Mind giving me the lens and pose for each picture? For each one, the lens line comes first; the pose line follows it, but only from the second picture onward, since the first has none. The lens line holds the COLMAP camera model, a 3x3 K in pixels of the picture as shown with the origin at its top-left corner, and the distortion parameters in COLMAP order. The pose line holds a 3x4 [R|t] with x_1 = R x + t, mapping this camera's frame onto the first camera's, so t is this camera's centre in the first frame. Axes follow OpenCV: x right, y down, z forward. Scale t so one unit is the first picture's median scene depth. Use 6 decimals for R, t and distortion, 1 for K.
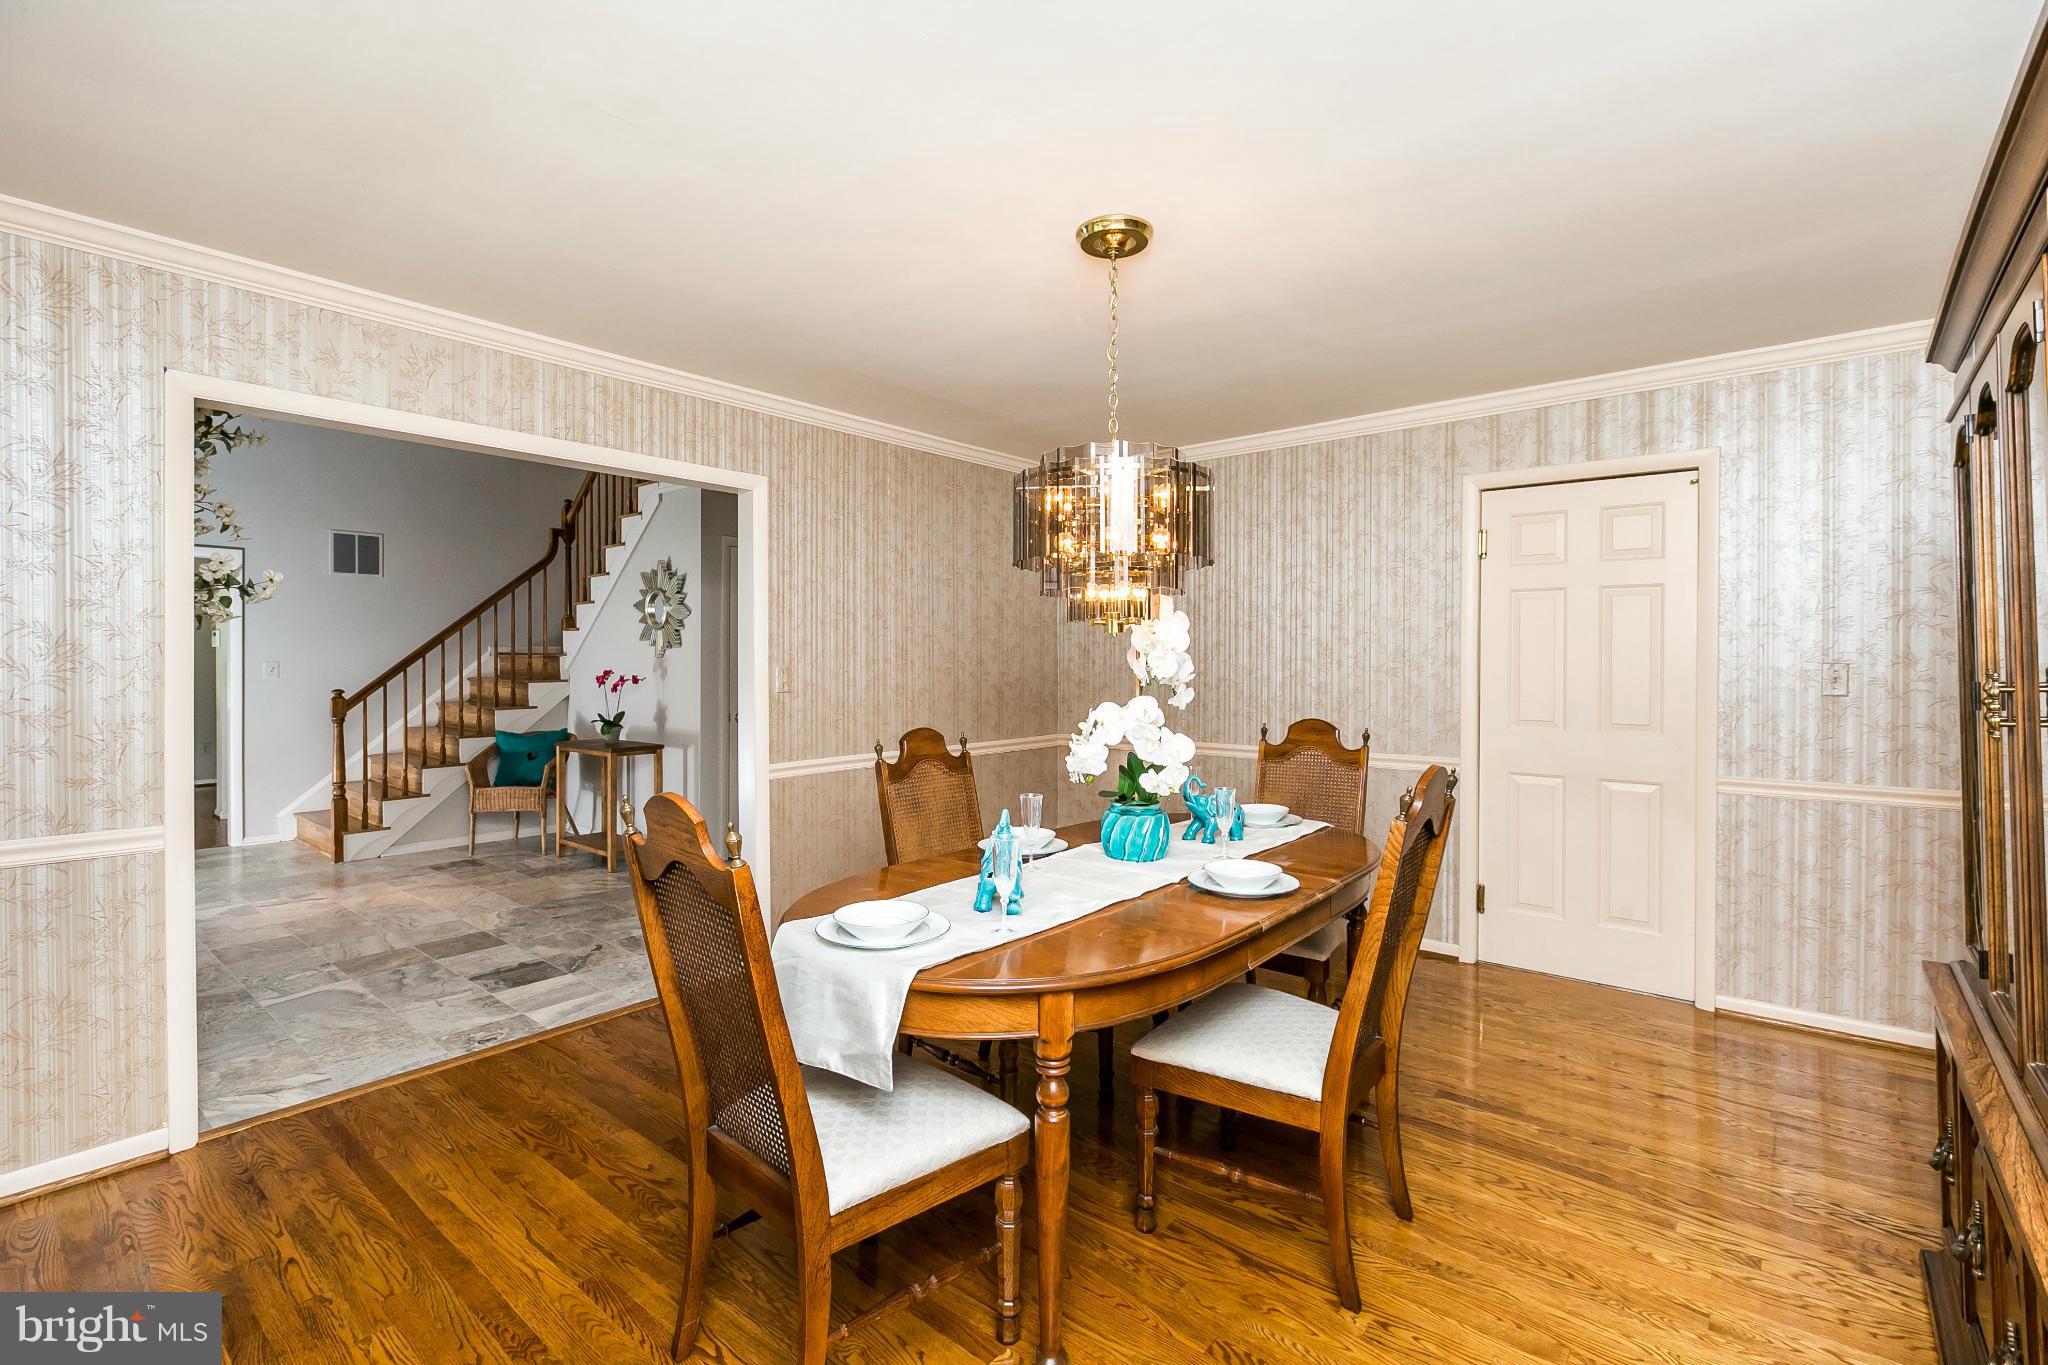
lens RADIAL K [[942.9, 0, 1018.9], [0, 942.9, 663.2], [0, 0, 1]] dist [-0.000640, -0.001493]
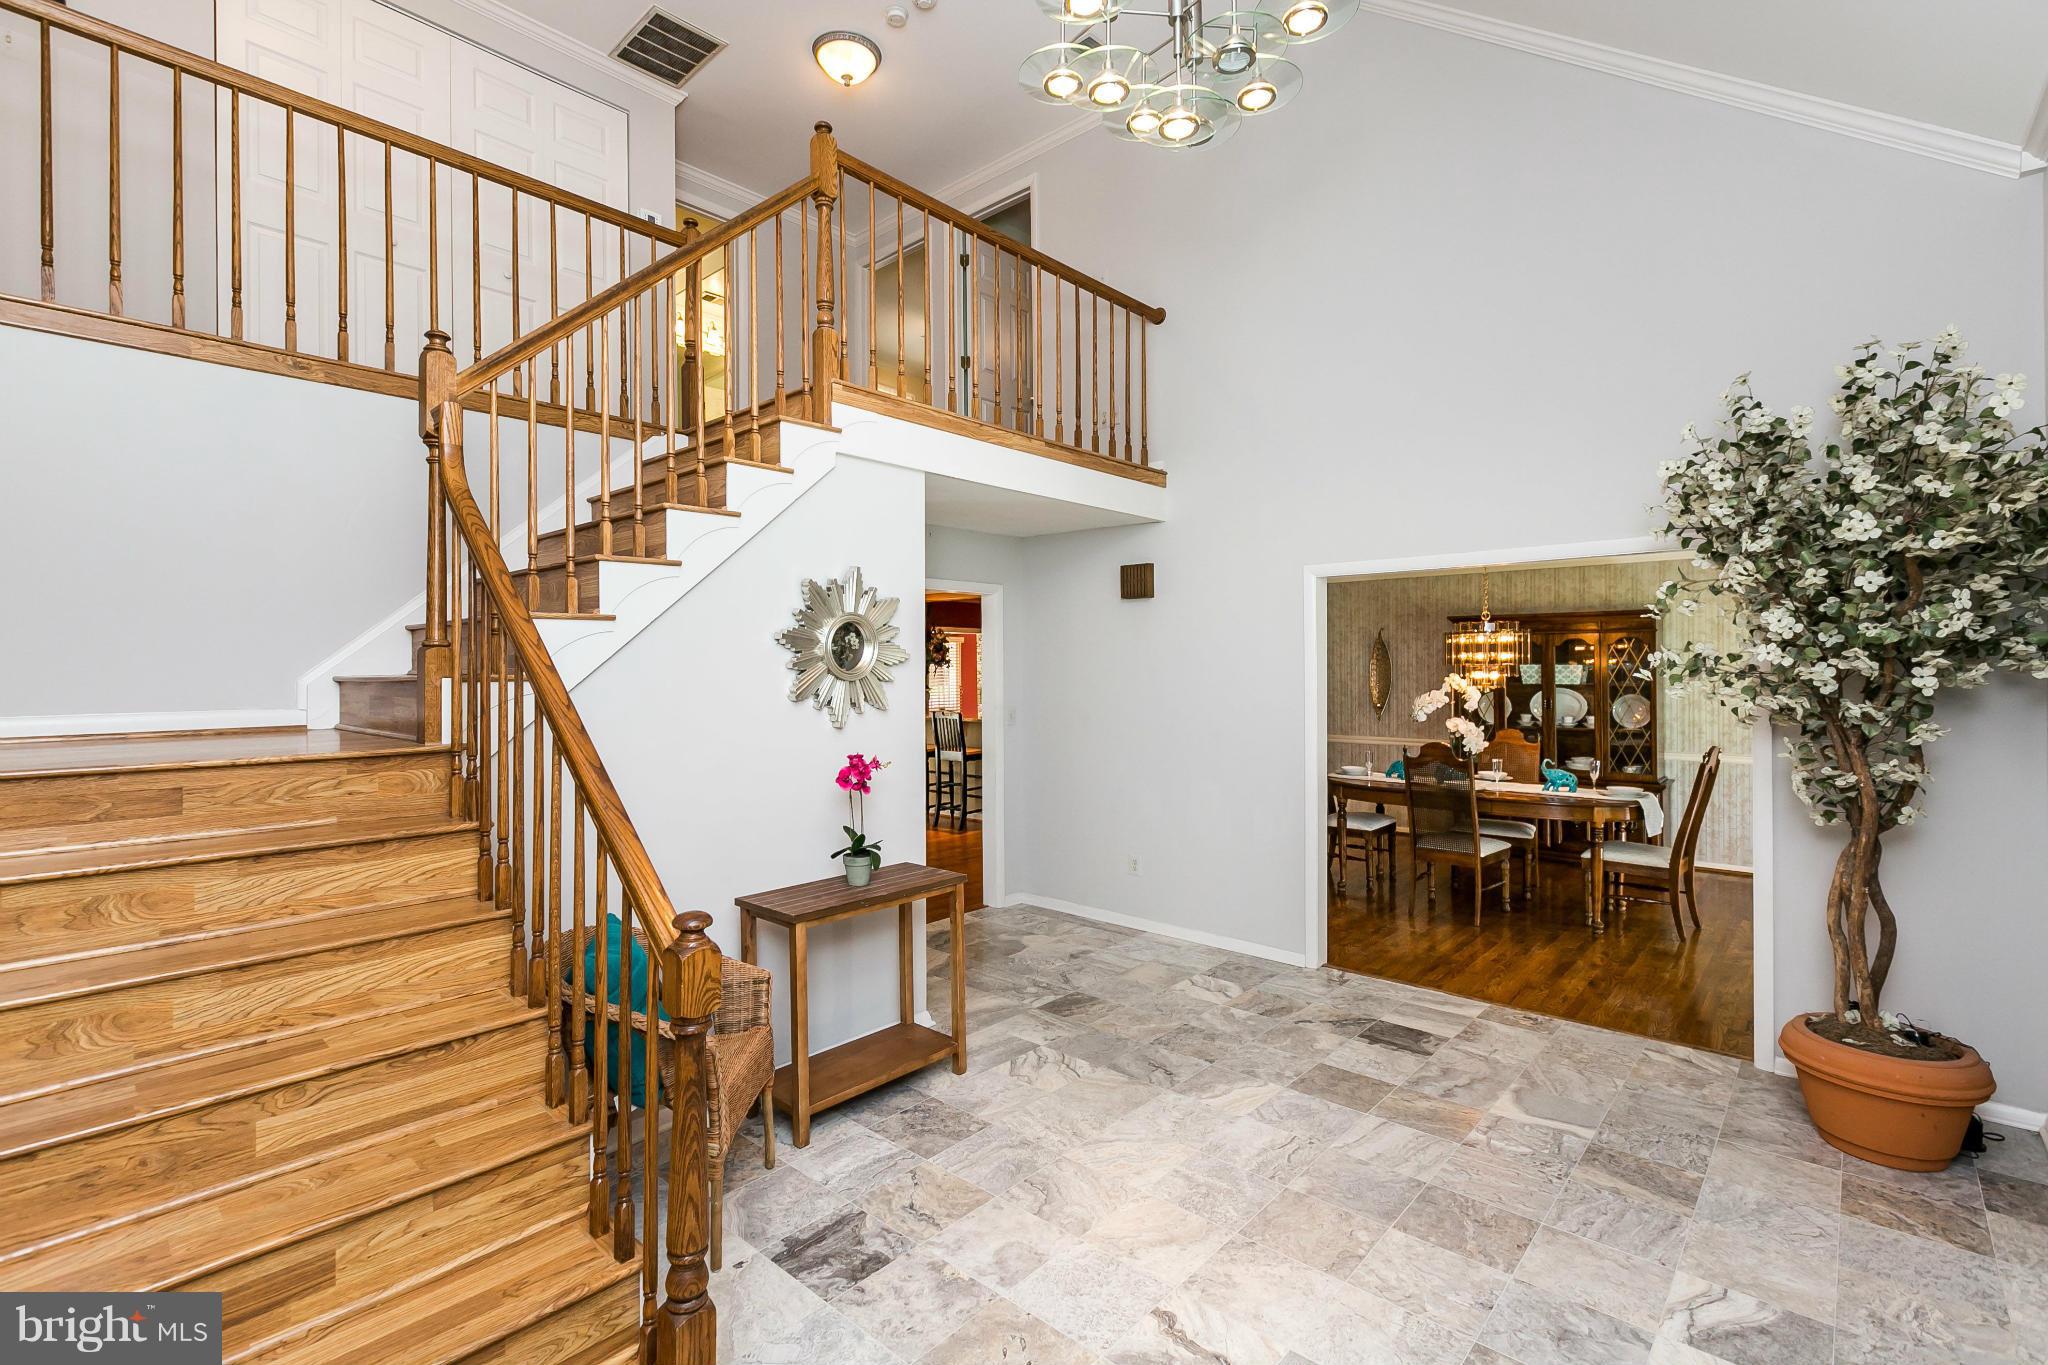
lens RADIAL K [[942.9, 0, 1018.7], [0, 942.9, 673.2], [0, 0, 1]] dist [-0.000640, -0.001493]
pose [[0.024770, -0.003190, 0.999688, -1.593248], [0.015689, 0.999873, 0.002802, -0.069243], [-0.999570, 0.015615, 0.024817, 1.420346]]
